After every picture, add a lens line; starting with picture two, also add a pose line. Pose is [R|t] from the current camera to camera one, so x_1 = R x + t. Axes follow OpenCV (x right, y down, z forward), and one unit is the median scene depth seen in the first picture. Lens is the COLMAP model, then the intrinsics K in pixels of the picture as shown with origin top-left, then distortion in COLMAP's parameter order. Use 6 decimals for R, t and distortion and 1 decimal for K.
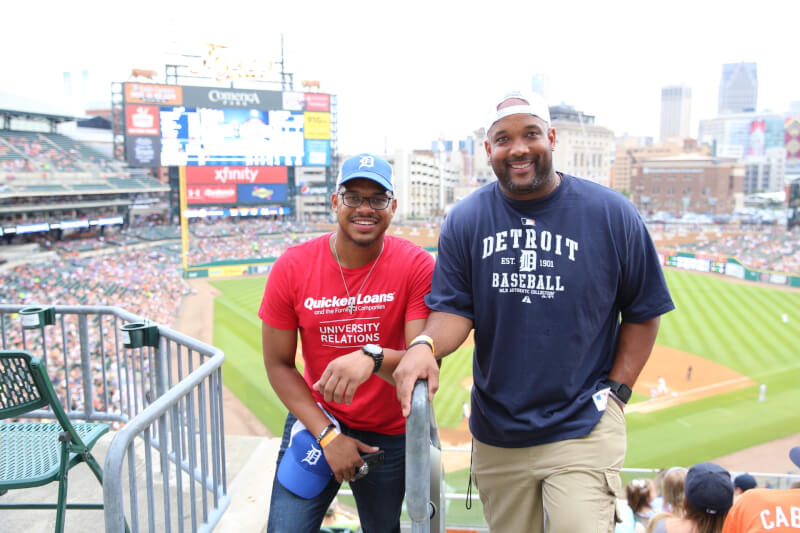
lens RADIAL K [[677.0, 0, 400.0], [0, 677.0, 266.5], [0, 0, 1]] dist [-0.045929, 0.074448]
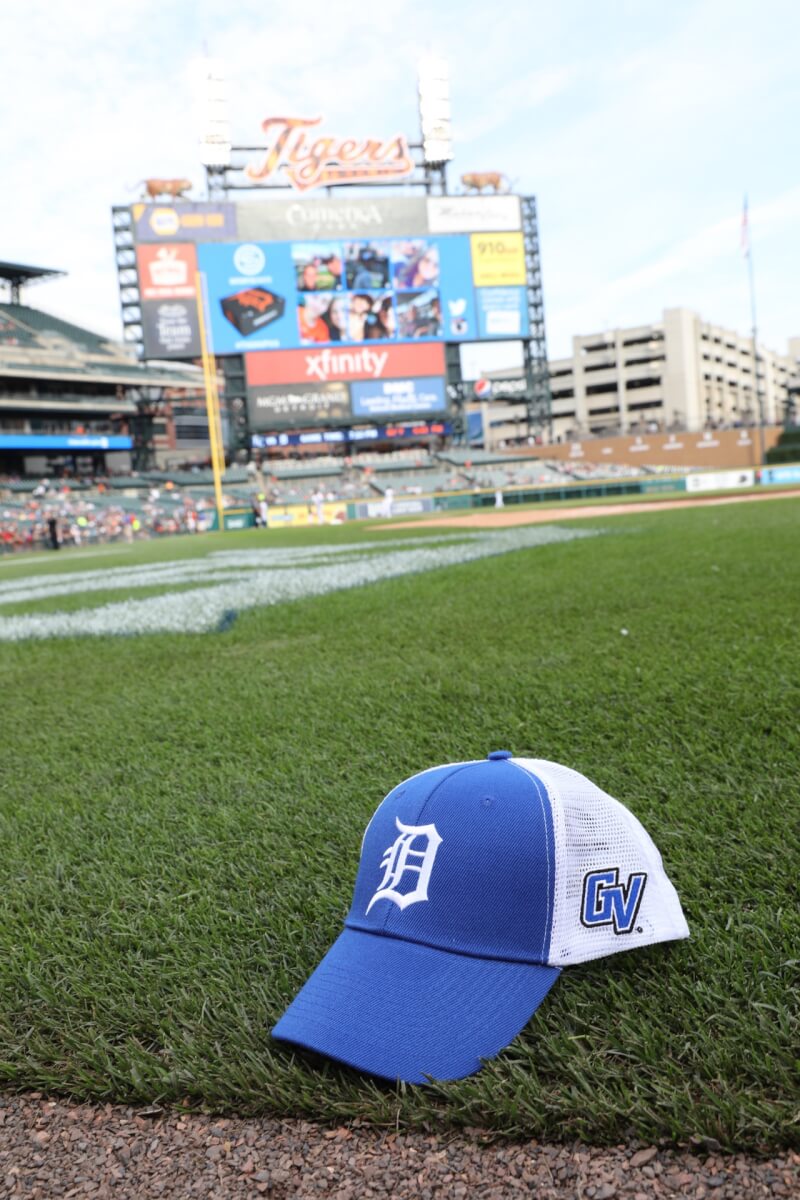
lens RADIAL K [[1015.5, 0, 397.7], [0, 1015.5, 598.6], [0, 0, 1]] dist [-0.045929, 0.074448]
pose [[0.950945, -0.054820, -0.304465, 0.025563], [0.041162, 0.997845, -0.051104, 0.088875], [0.306611, 0.036065, 0.951152, 0.272803]]
